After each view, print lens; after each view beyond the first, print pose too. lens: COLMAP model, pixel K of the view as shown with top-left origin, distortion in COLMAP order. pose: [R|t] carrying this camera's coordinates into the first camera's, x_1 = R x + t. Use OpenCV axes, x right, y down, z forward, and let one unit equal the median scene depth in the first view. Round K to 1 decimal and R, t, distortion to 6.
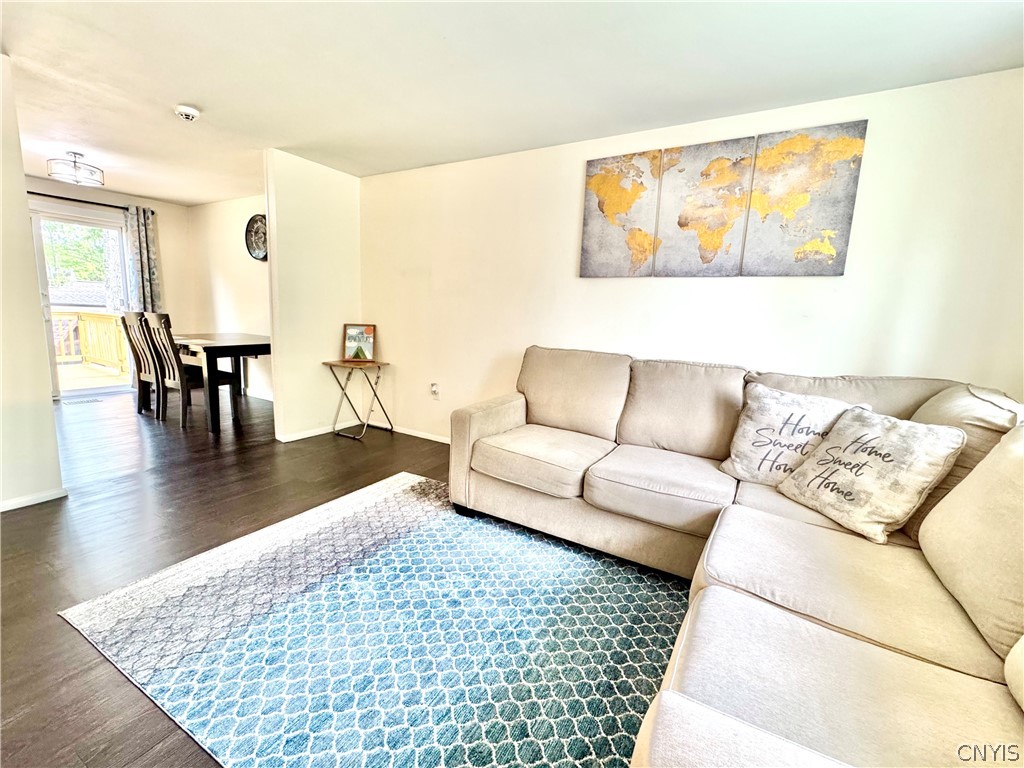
lens RADIAL K [[452.1, 0, 510.0], [0, 452.1, 387.5], [0, 0, 1]] dist [-0.002732, -0.000324]
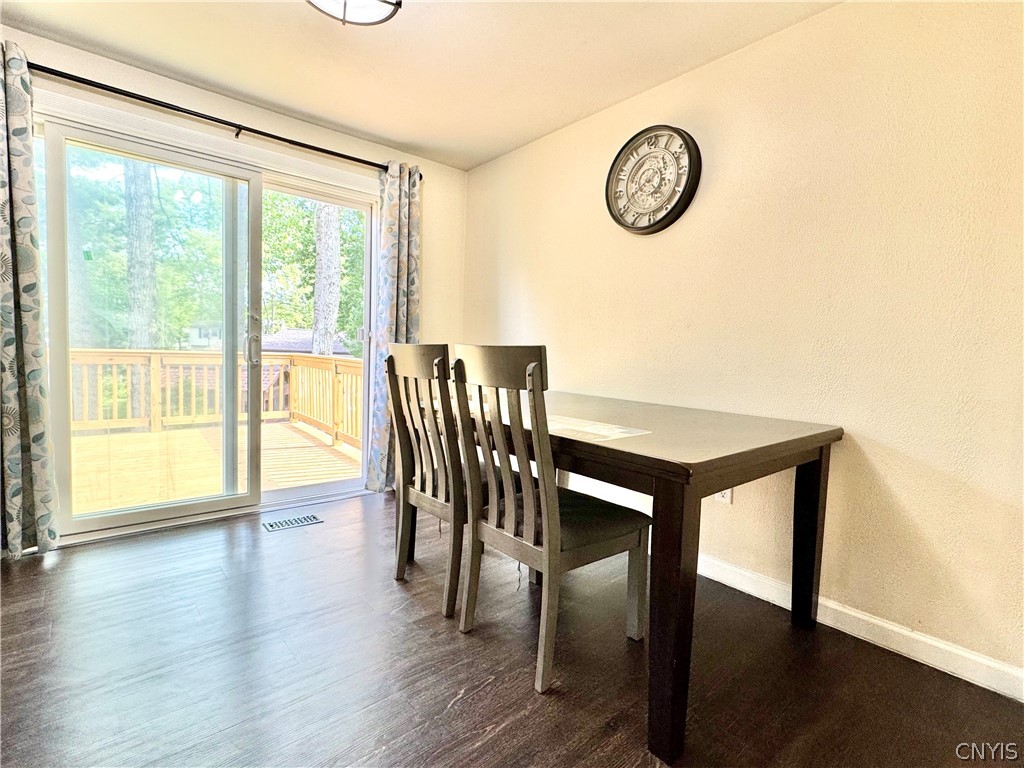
lens RADIAL K [[471.7, 0, 513.1], [0, 471.7, 382.9], [0, 0, 1]] dist [0.006020, 0.000461]
pose [[0.953437, 0.010598, -0.301405, -0.499517], [-0.042820, 0.994015, -0.100503, -0.074661], [0.298536, 0.108730, 0.948185, 0.499545]]
